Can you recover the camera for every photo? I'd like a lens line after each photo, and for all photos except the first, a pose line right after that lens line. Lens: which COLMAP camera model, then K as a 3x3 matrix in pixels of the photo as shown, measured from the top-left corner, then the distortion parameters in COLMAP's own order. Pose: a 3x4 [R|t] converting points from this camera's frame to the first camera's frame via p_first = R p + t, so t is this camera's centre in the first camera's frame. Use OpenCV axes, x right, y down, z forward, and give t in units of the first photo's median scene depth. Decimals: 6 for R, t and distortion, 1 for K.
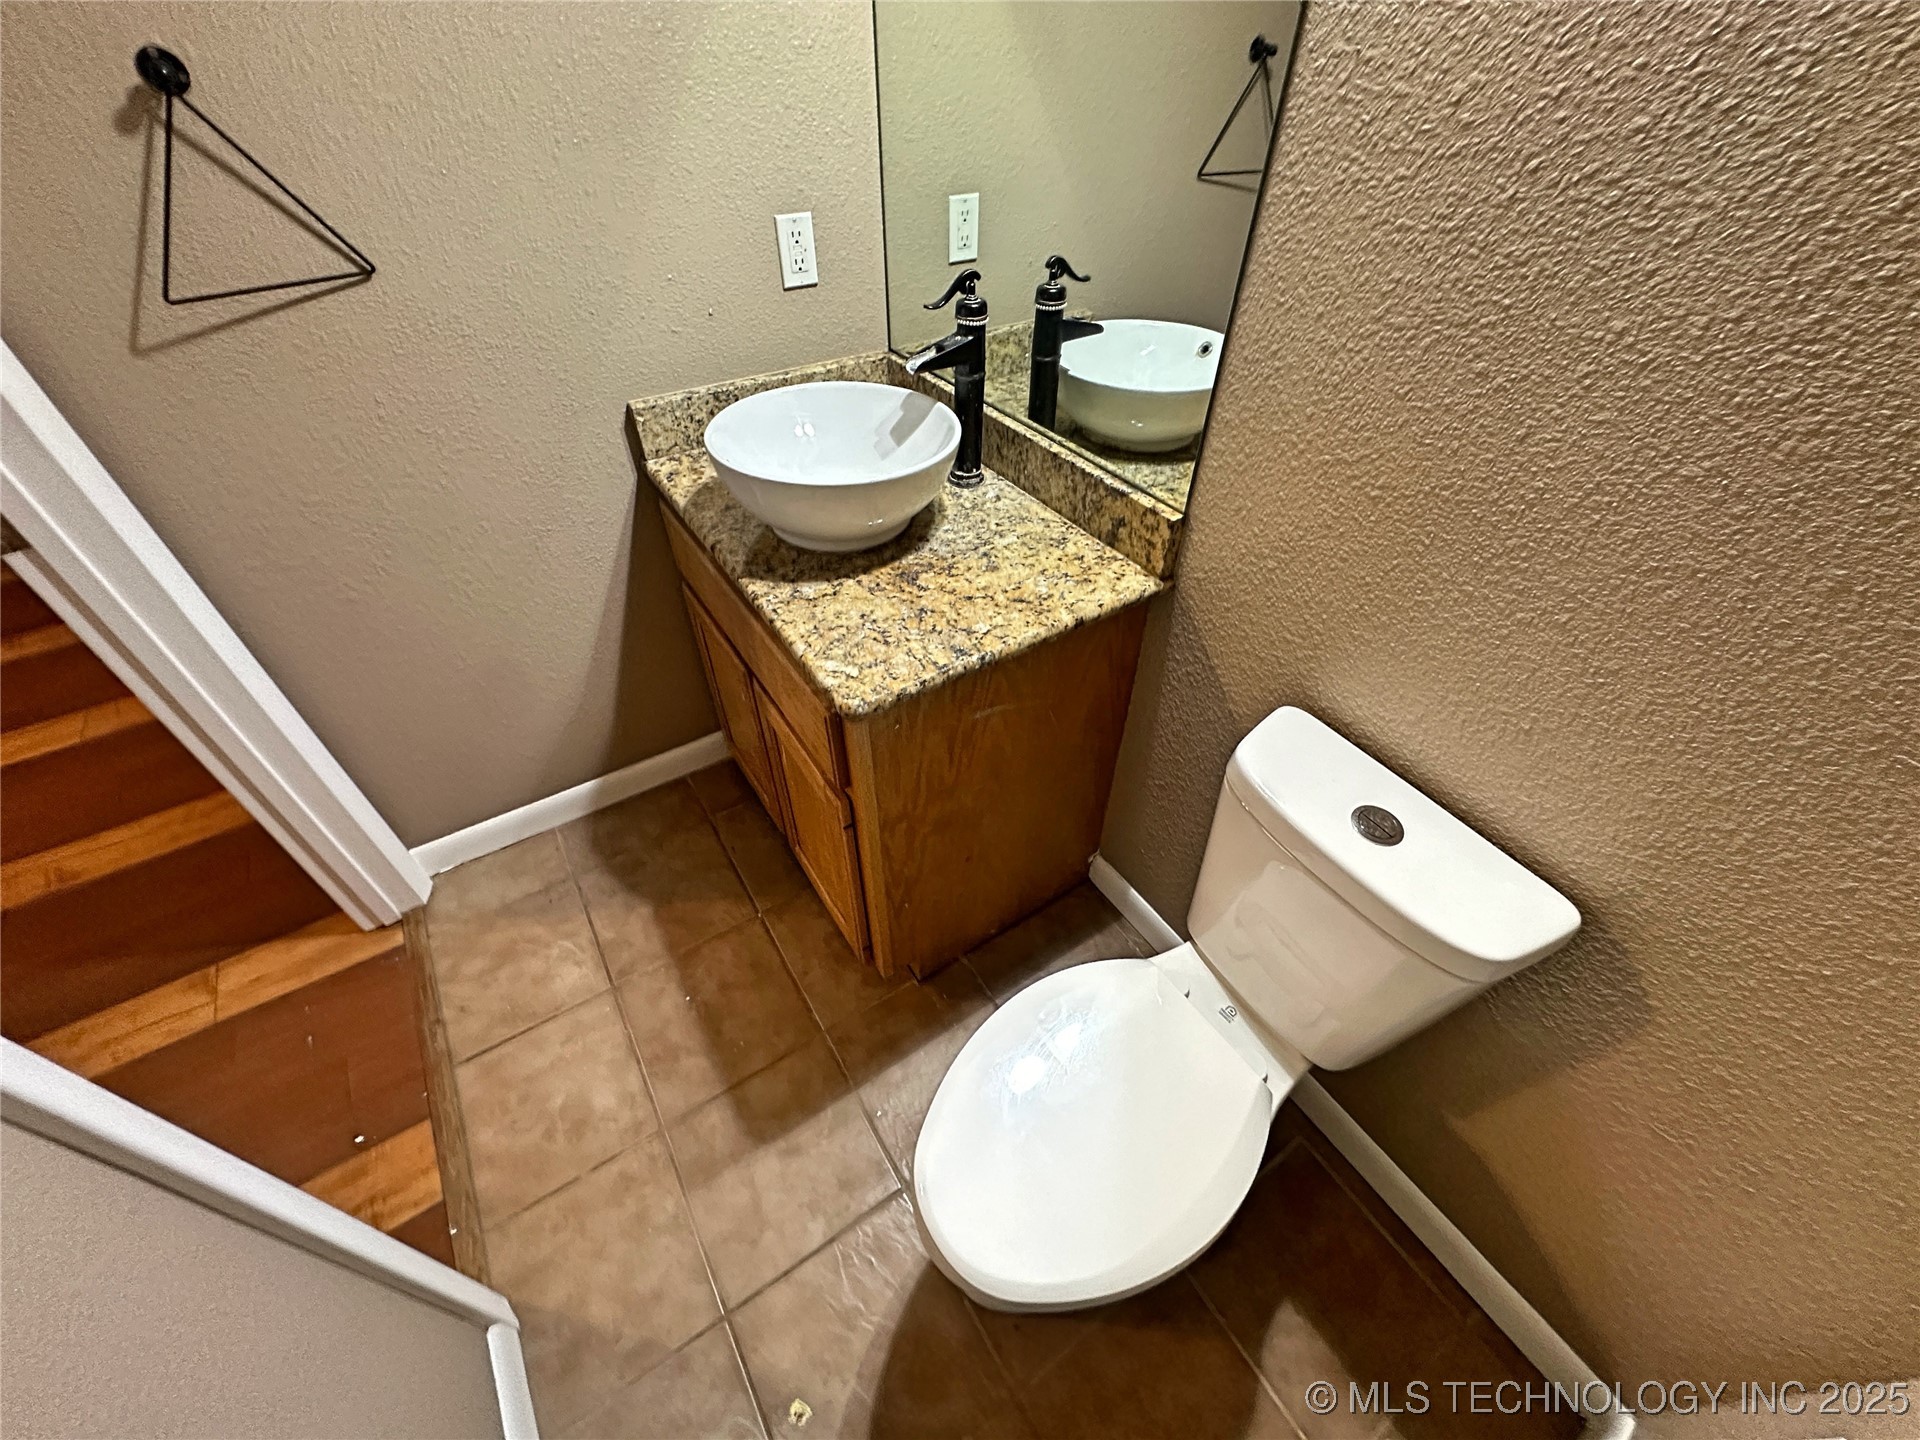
lens RADIAL K [[769.9, 0, 958.5], [0, 769.9, 720.0], [0, 0, 1]] dist [-0.004256, 0.000913]
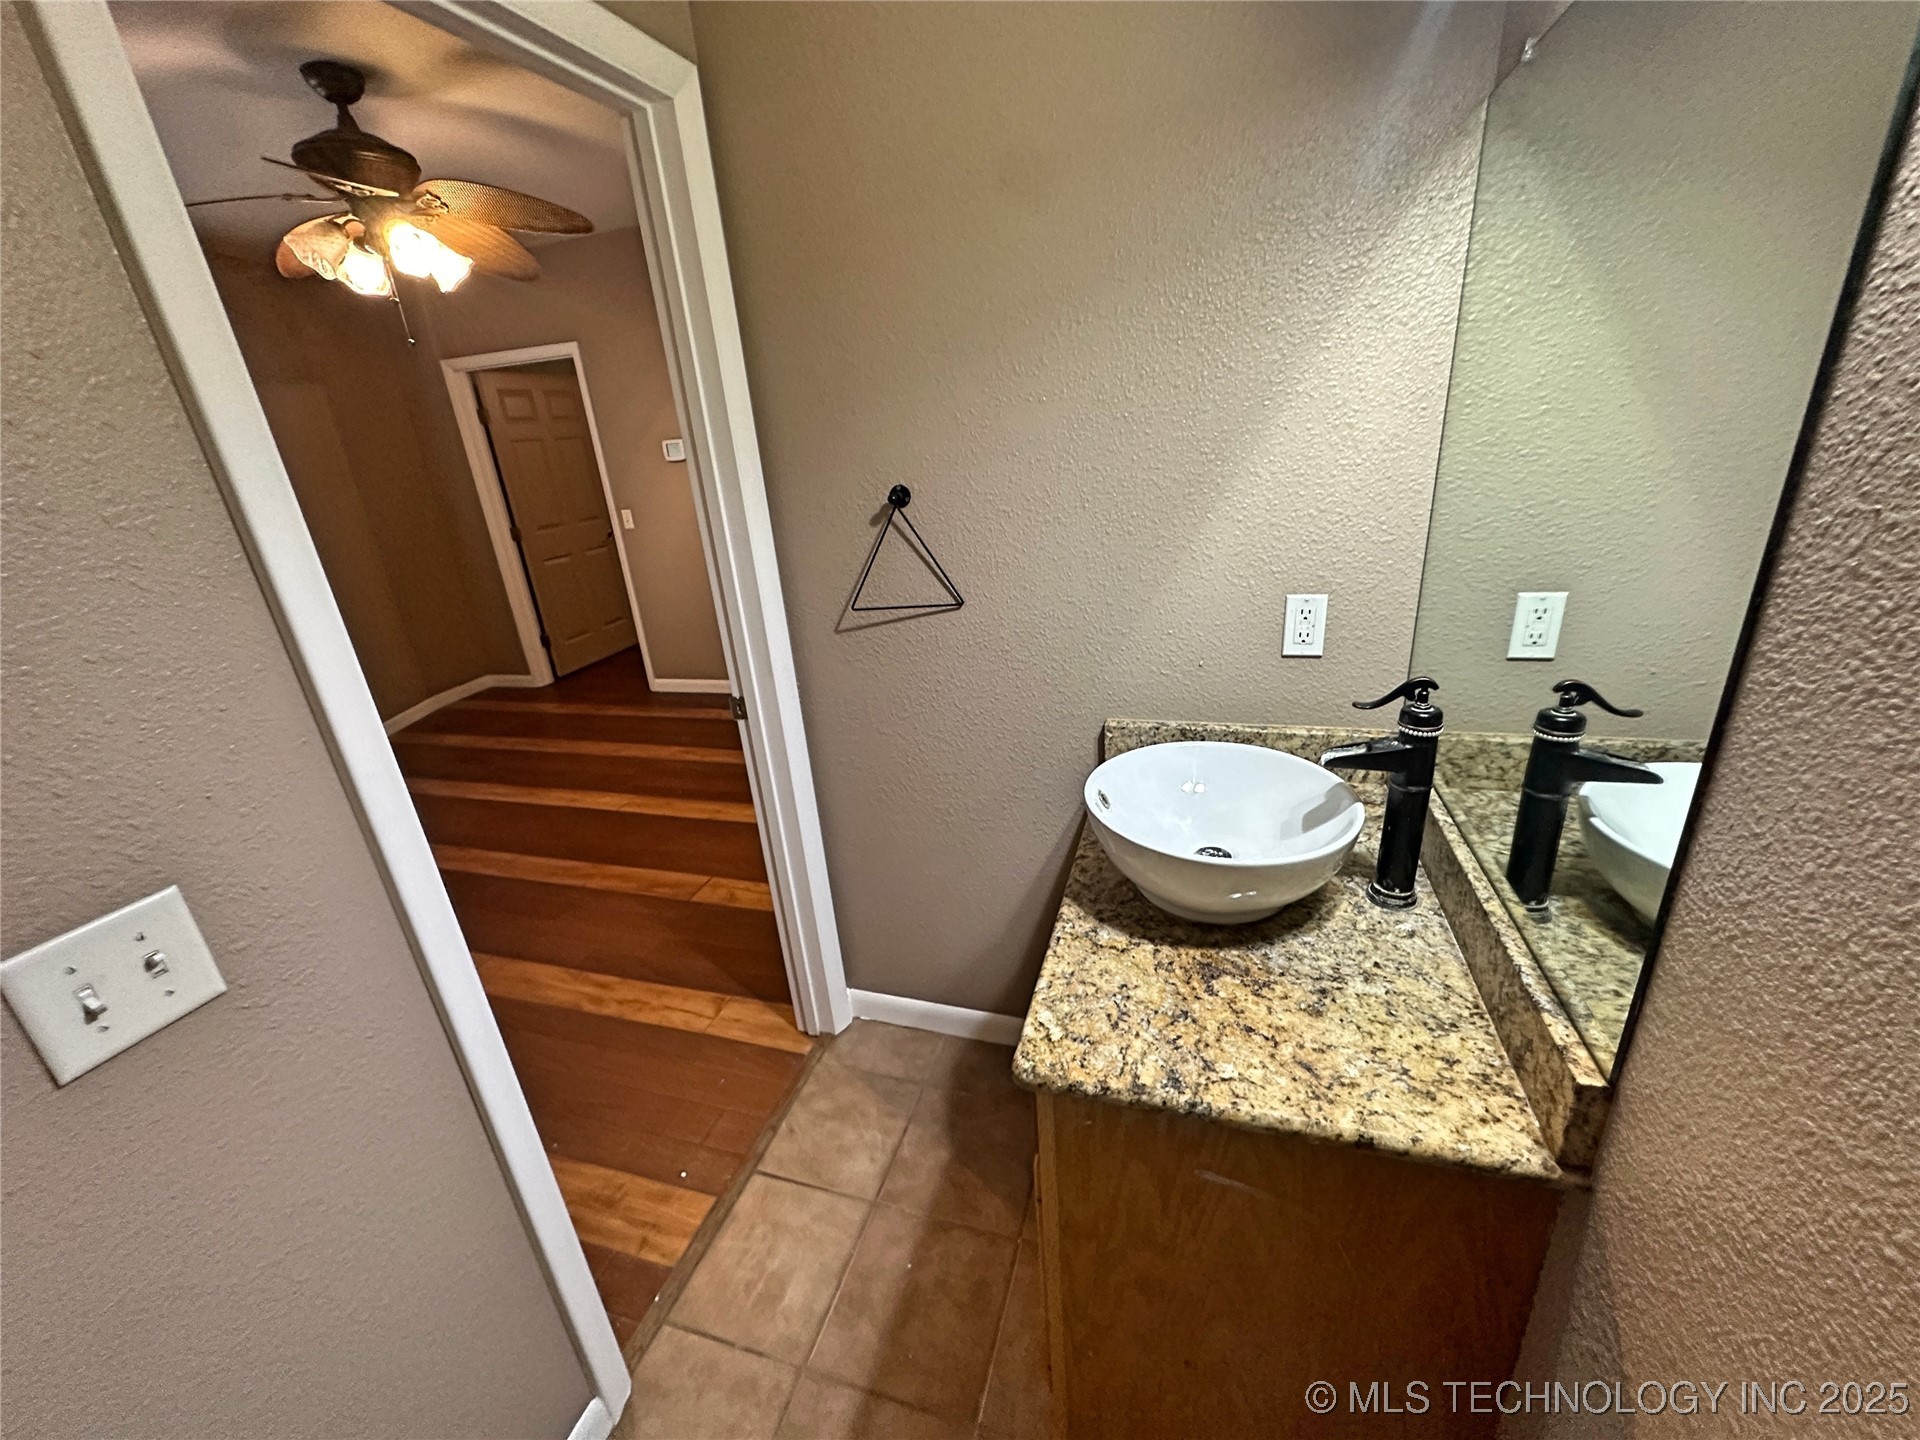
lens RADIAL K [[769.9, 0, 953.8], [0, 769.9, 715.2], [0, 0, 1]] dist [-0.004256, 0.000913]
pose [[0.626007, 0.218823, -0.748486, 0.341962], [-0.468843, 0.872589, -0.137019, -0.184292], [0.623138, 0.436697, 0.648841, 0.130105]]
